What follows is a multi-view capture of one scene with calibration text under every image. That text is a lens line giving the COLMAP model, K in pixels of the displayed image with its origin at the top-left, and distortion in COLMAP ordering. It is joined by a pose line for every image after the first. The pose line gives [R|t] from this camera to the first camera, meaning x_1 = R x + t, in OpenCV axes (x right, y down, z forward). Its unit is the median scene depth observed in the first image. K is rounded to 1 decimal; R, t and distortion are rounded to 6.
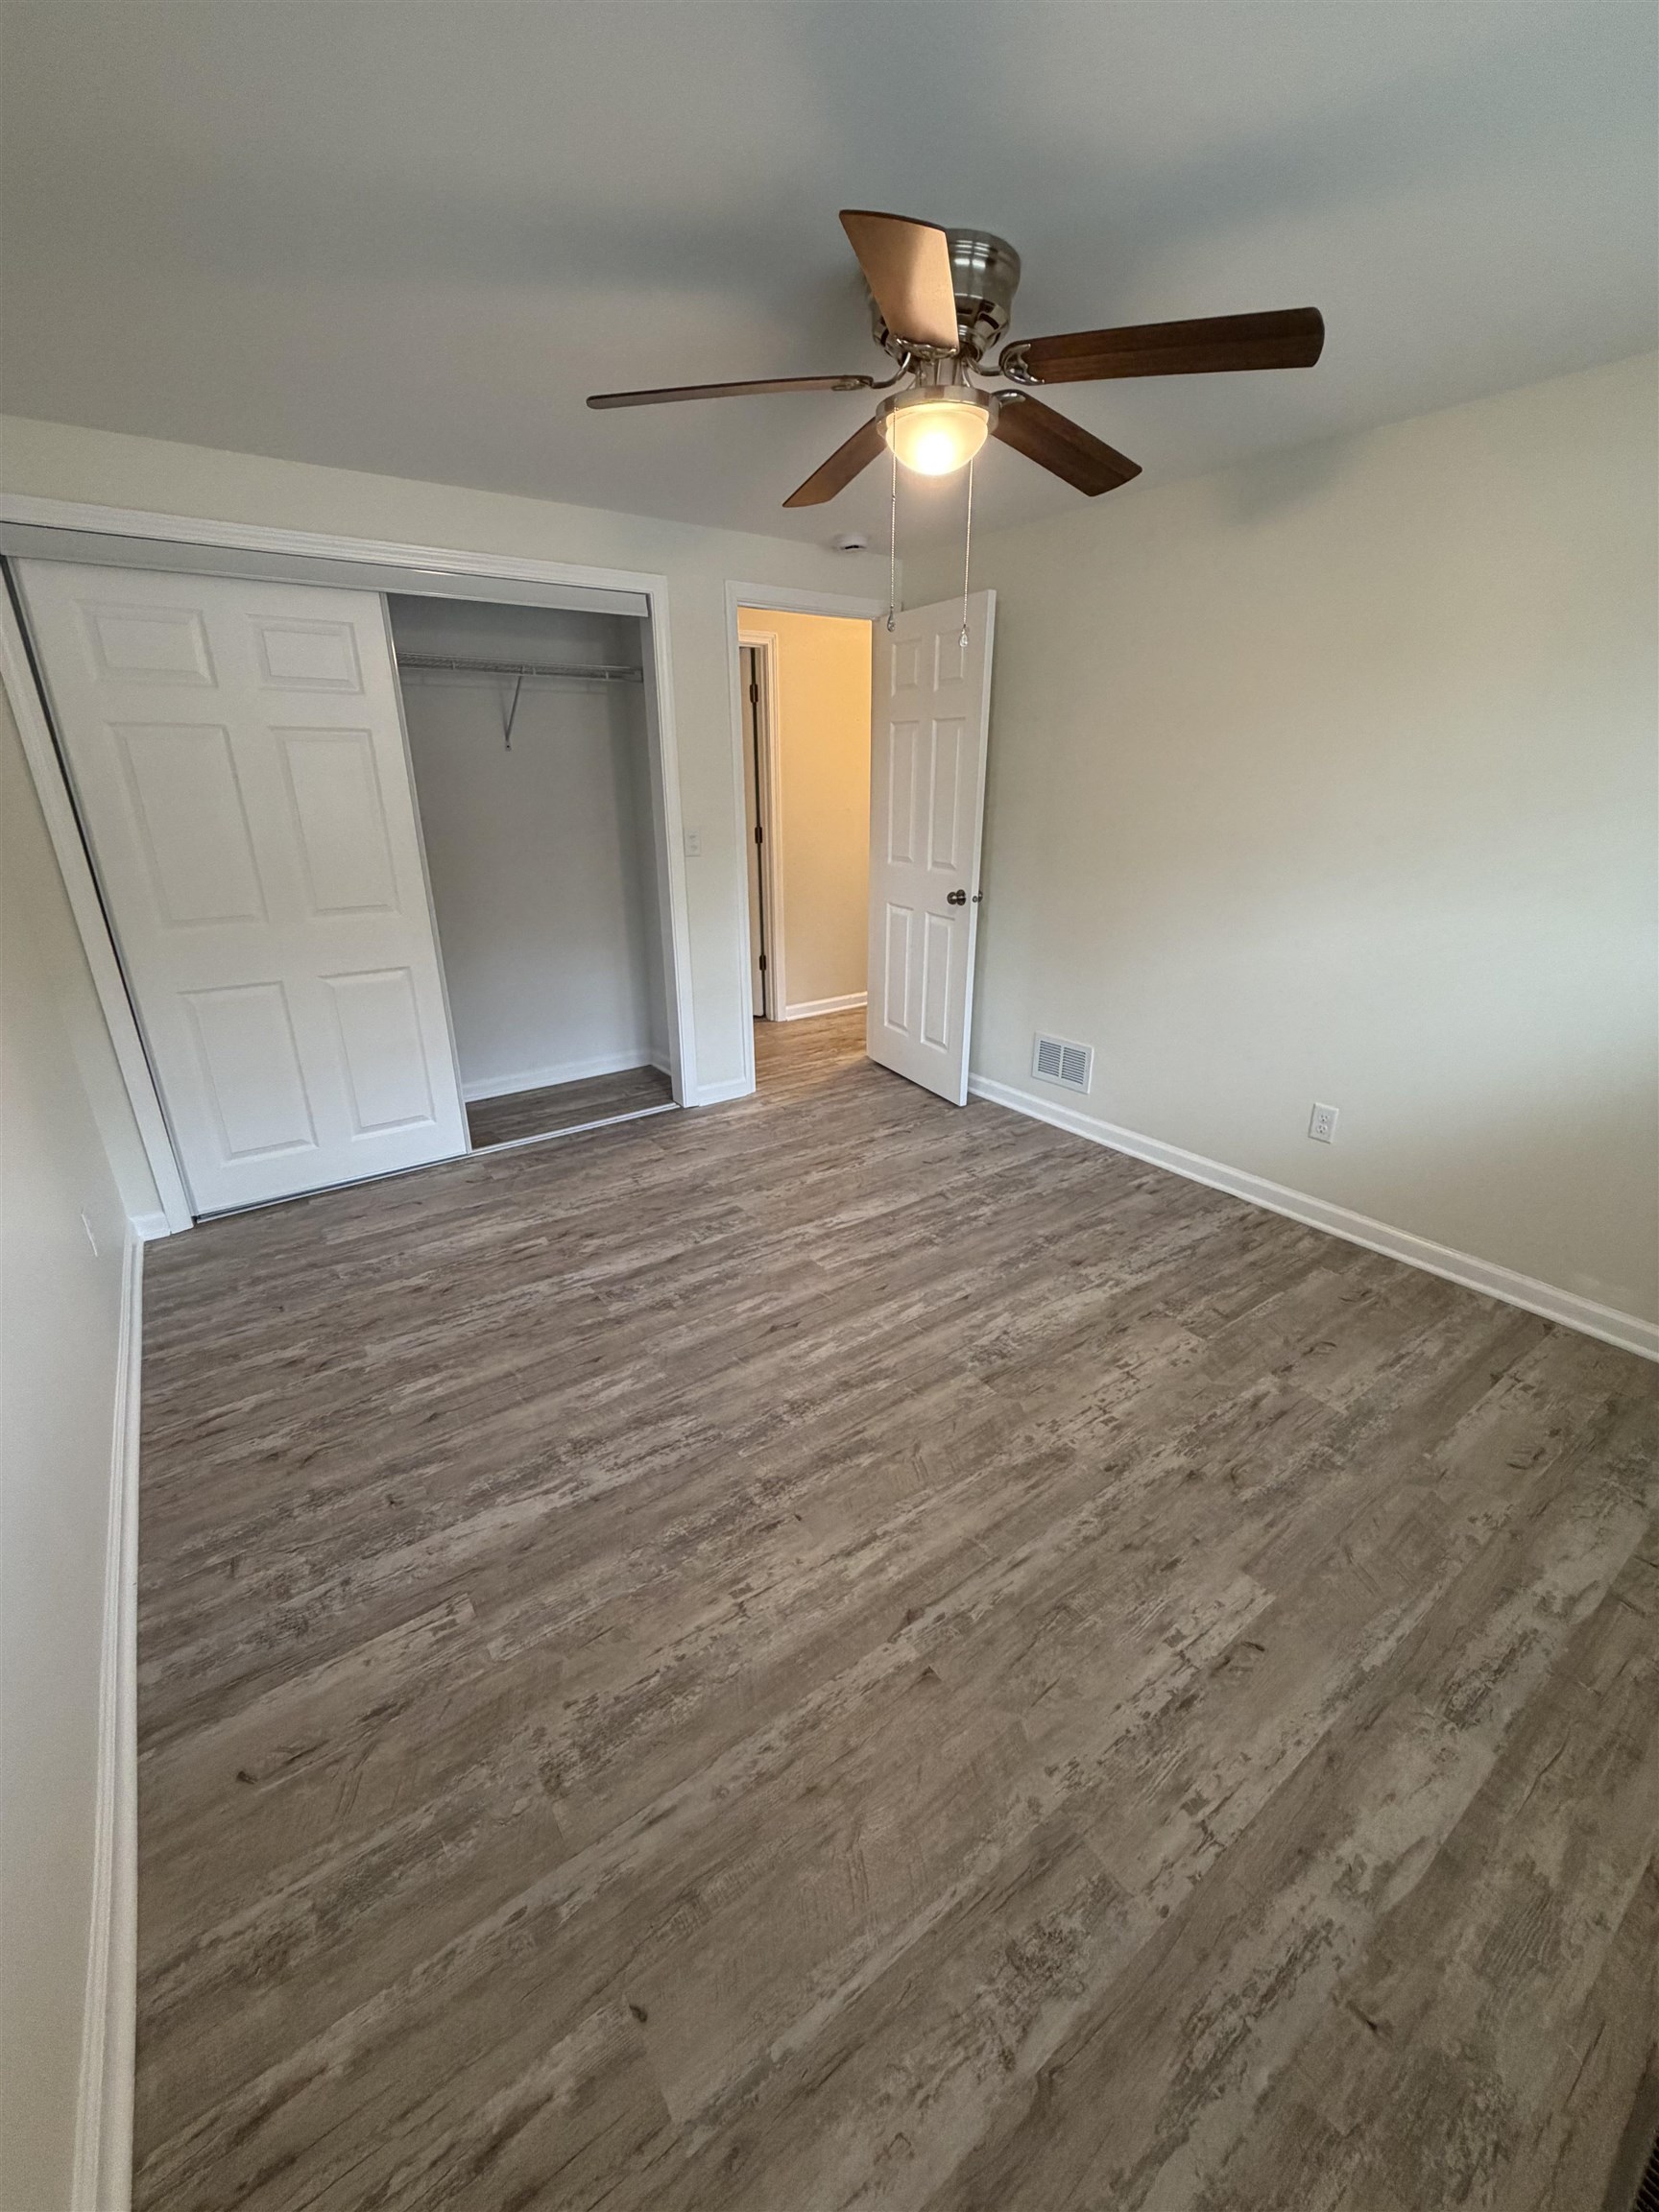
lens RADIAL K [[879.7, 0, 823.5], [0, 879.7, 1094.7], [0, 0, 1]] dist [0.000606, 0.000297]
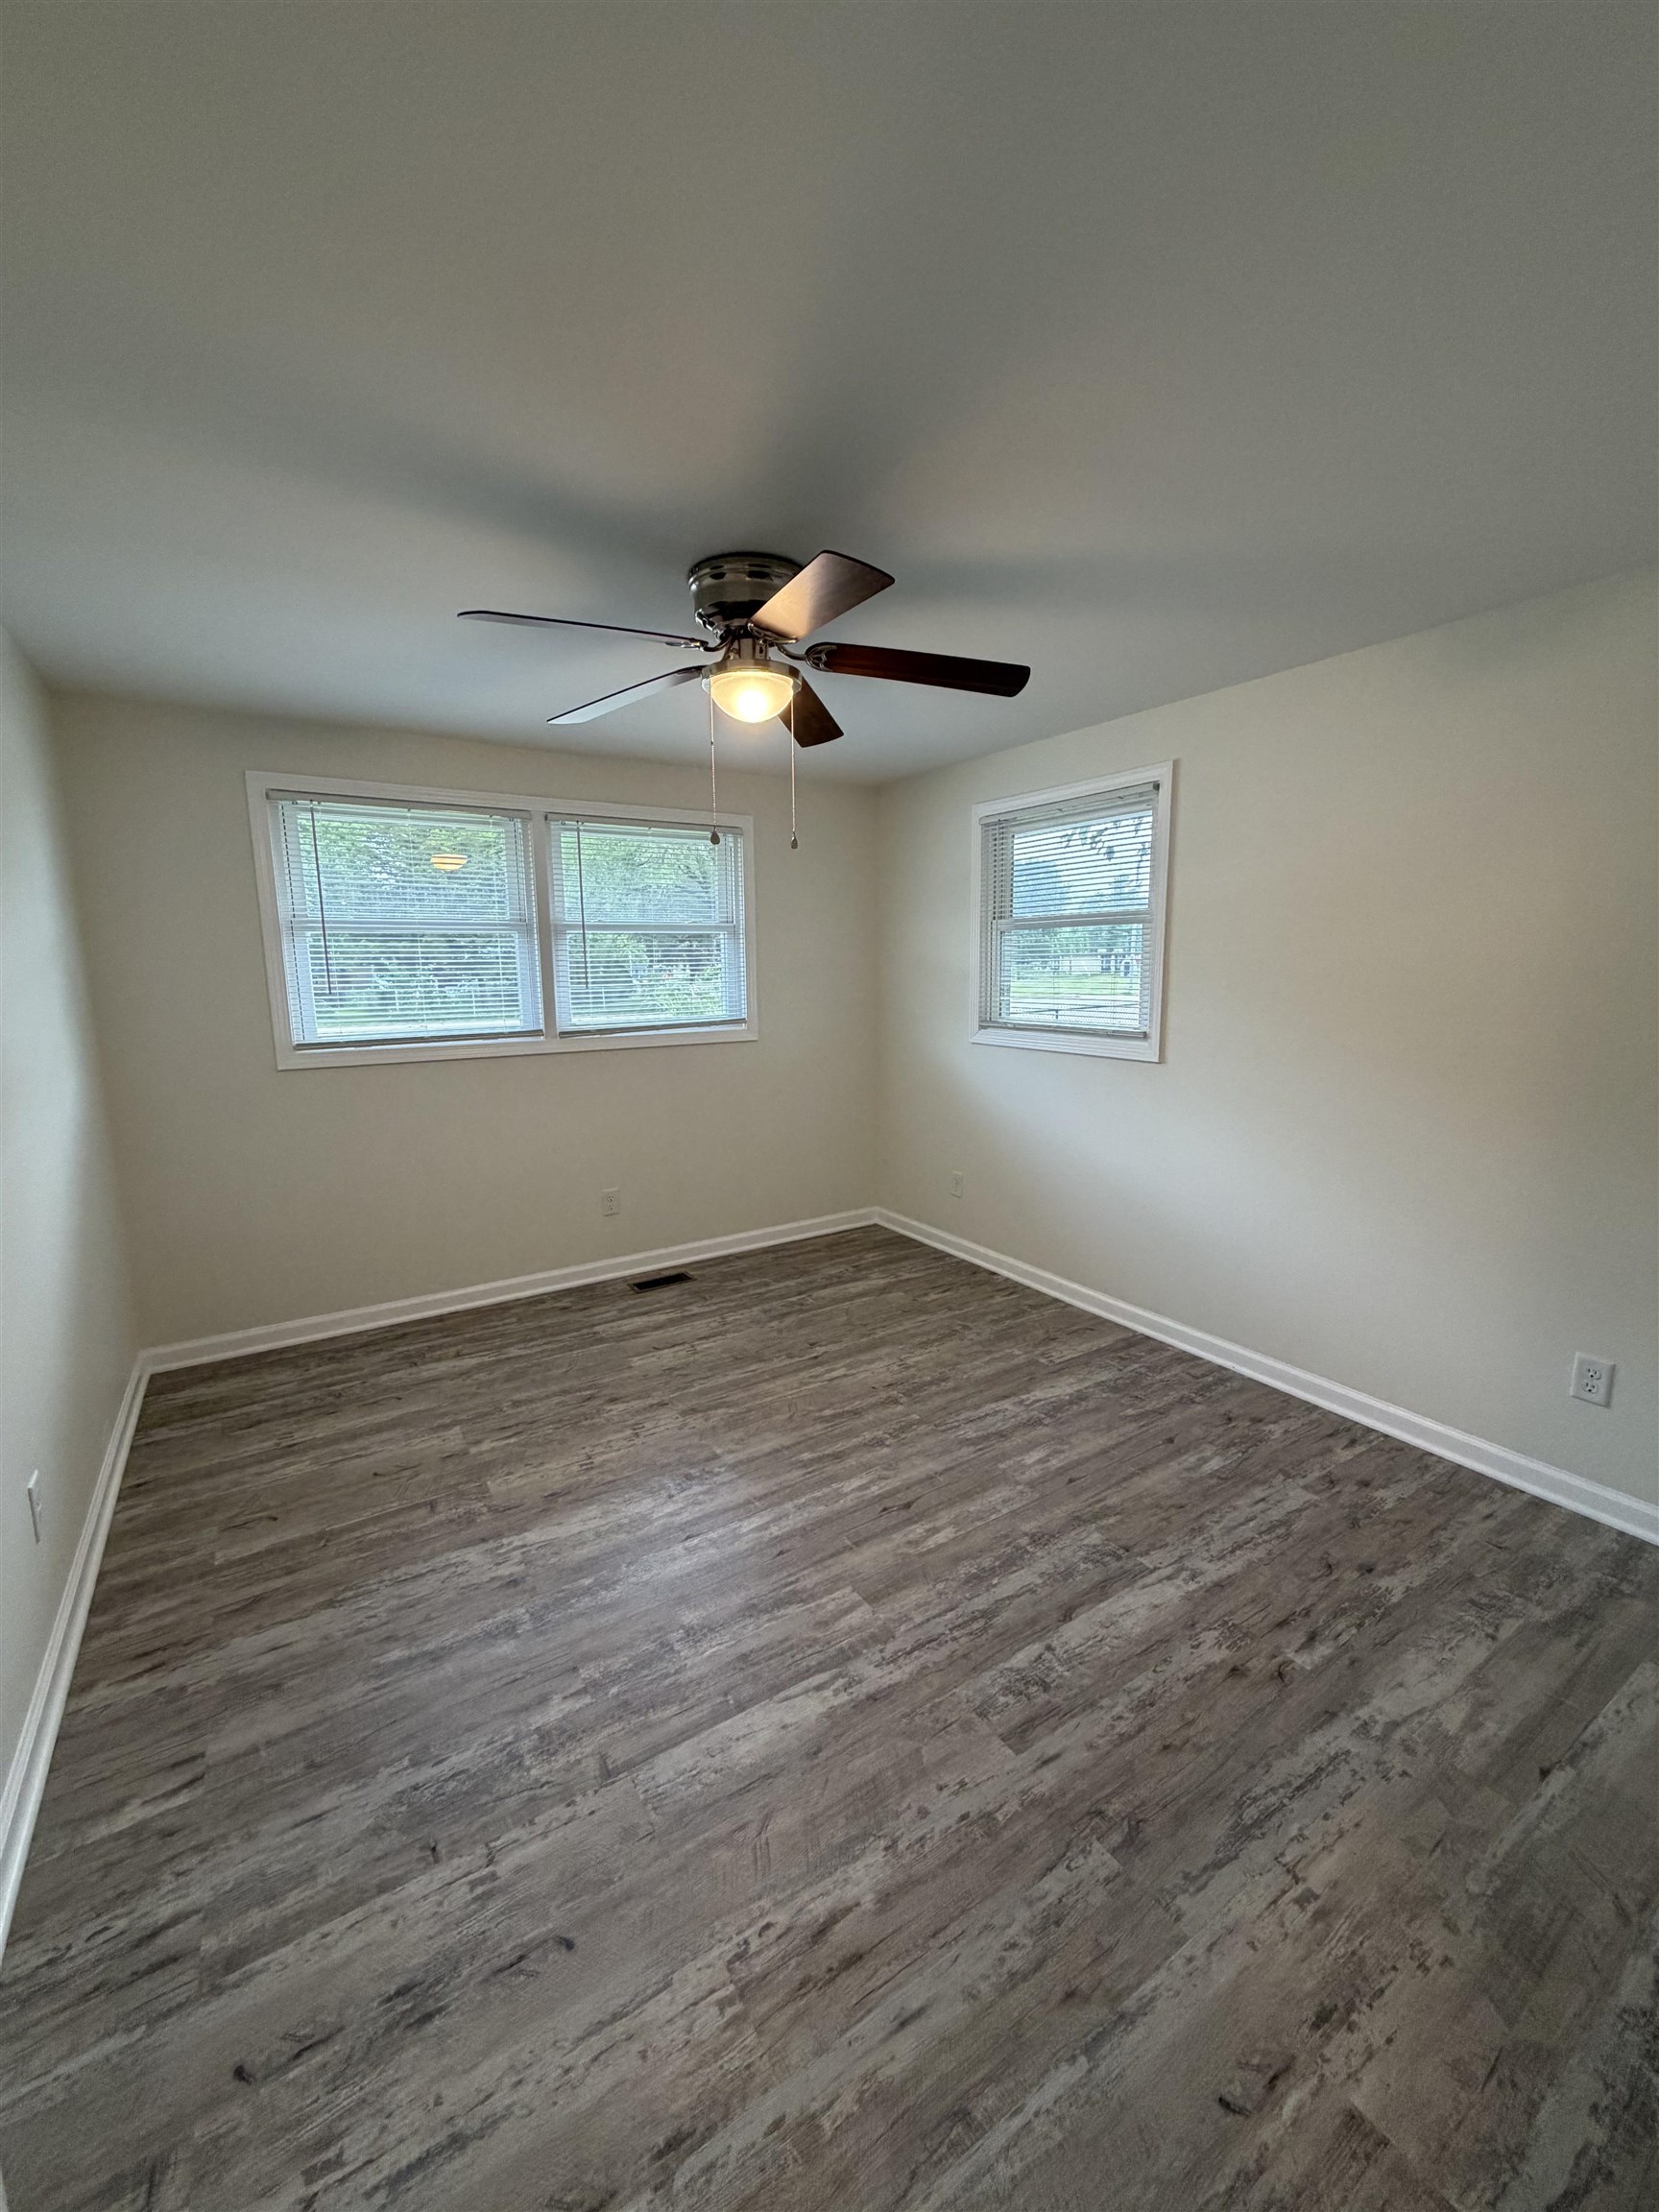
lens RADIAL K [[879.7, 0, 823.5], [0, 879.7, 1094.7], [0, 0, 1]] dist [0.000606, 0.000297]
pose [[-0.998493, 0.006364, 0.054500, -0.022235], [0.032079, 0.873532, 0.485708, -0.628580], [-0.044516, 0.486725, -0.872420, 1.721954]]
